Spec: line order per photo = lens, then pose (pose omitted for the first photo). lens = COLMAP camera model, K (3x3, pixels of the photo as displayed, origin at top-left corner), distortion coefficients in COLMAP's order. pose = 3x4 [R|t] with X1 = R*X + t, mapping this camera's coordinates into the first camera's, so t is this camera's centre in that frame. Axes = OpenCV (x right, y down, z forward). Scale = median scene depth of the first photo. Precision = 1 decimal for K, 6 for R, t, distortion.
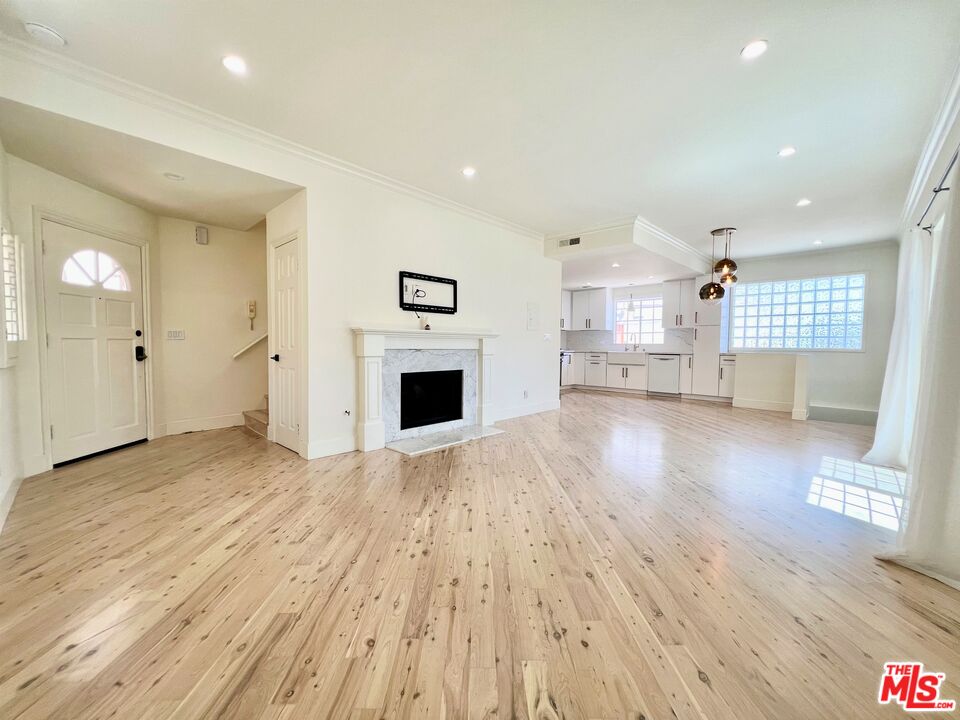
lens RADIAL K [[386.7, 0, 482.0], [0, 386.7, 361.2], [0, 0, 1]] dist [-0.002277, 0.000313]
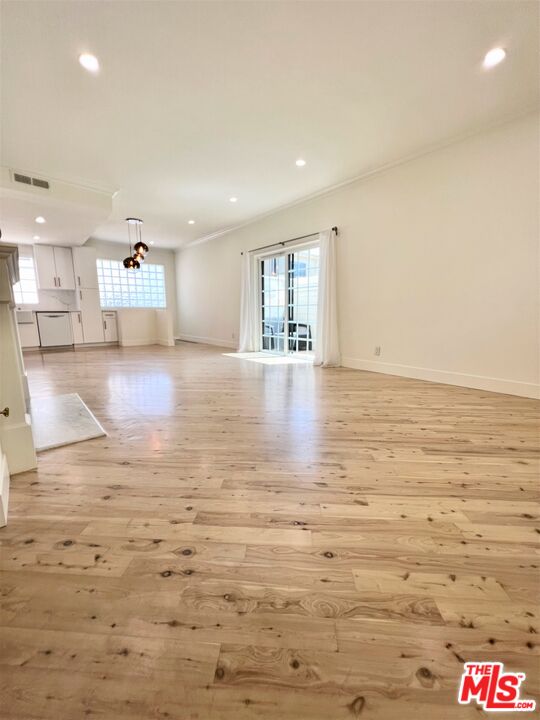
lens RADIAL K [[290.0, 0, 268.4], [0, 290.0, 361.6], [0, 0, 1]] dist [-0.002277, 0.000313]
pose [[0.098415, -0.176811, 0.979312, -0.359221], [0.046957, 0.983818, 0.172905, 0.009202], [-0.994037, 0.028969, 0.105125, 0.321071]]
